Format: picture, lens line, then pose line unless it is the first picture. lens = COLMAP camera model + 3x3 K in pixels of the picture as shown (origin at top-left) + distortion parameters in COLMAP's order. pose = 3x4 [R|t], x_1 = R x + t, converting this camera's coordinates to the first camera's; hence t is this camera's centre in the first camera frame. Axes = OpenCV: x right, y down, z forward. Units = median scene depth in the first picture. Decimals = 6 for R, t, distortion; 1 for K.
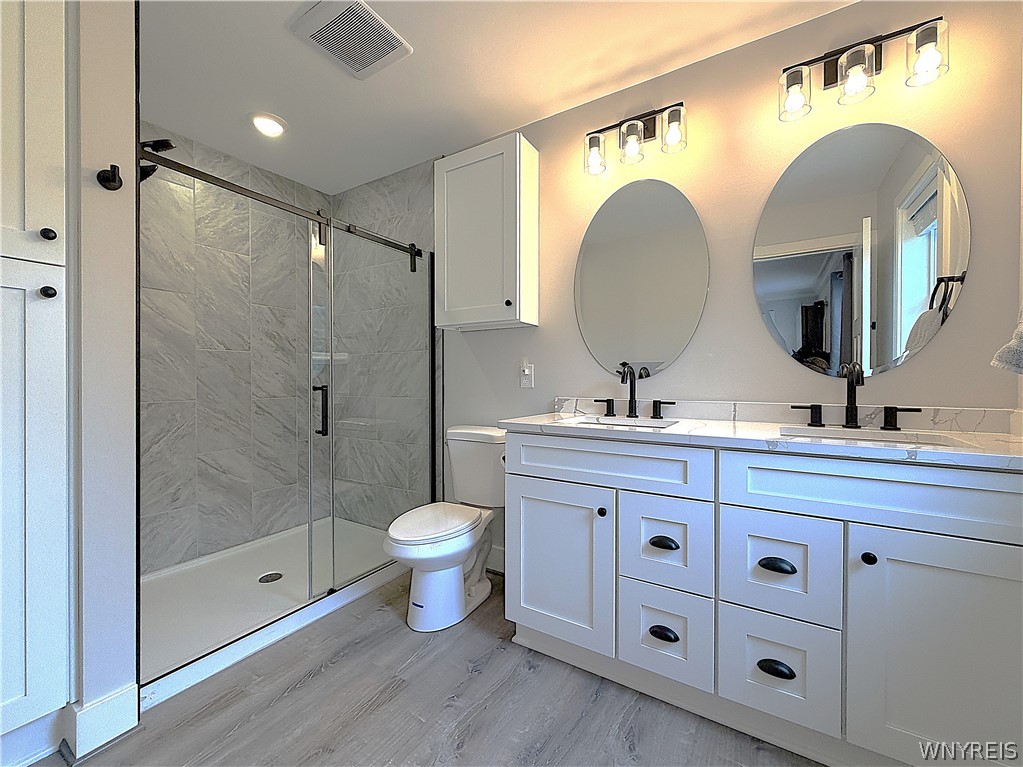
lens RADIAL K [[403.3, 0, 511.0], [0, 403.3, 391.7], [0, 0, 1]] dist [-0.022918, -0.000053]
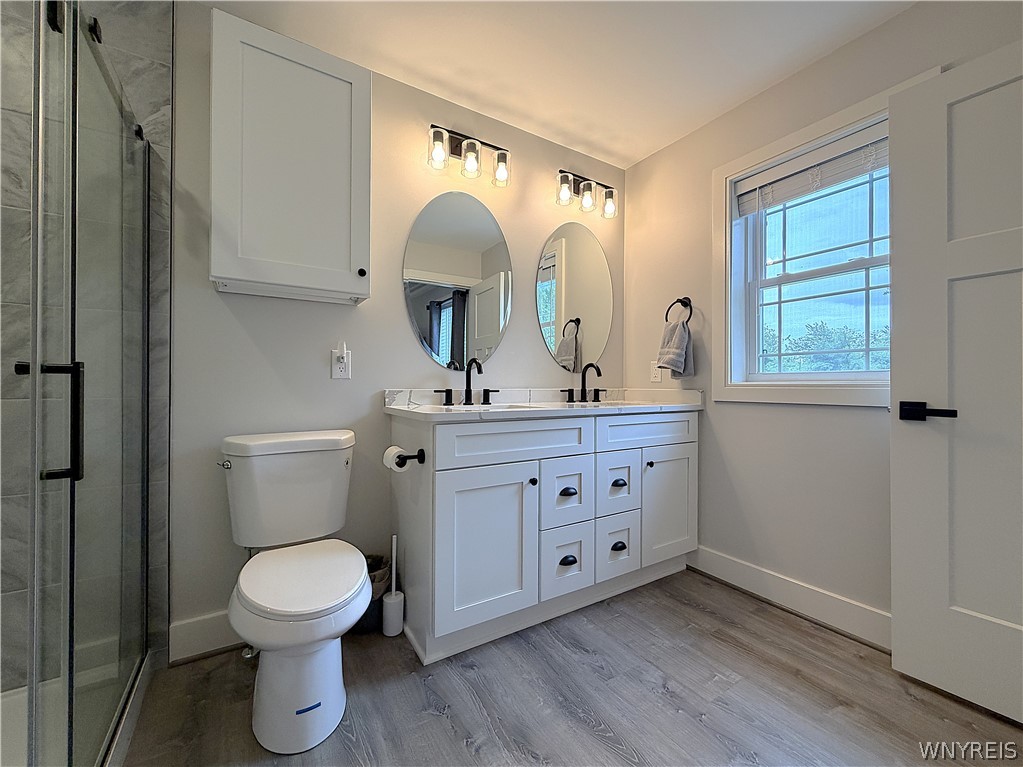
lens RADIAL K [[417.1, 0, 505.9], [0, 417.1, 382.9], [0, 0, 1]] dist [-0.000187, 0.000156]
pose [[0.439543, -0.000518, 0.898222, -0.775403], [0.018208, 0.999799, -0.008333, 0.016080], [-0.898037, 0.020018, 0.439464, 0.451825]]
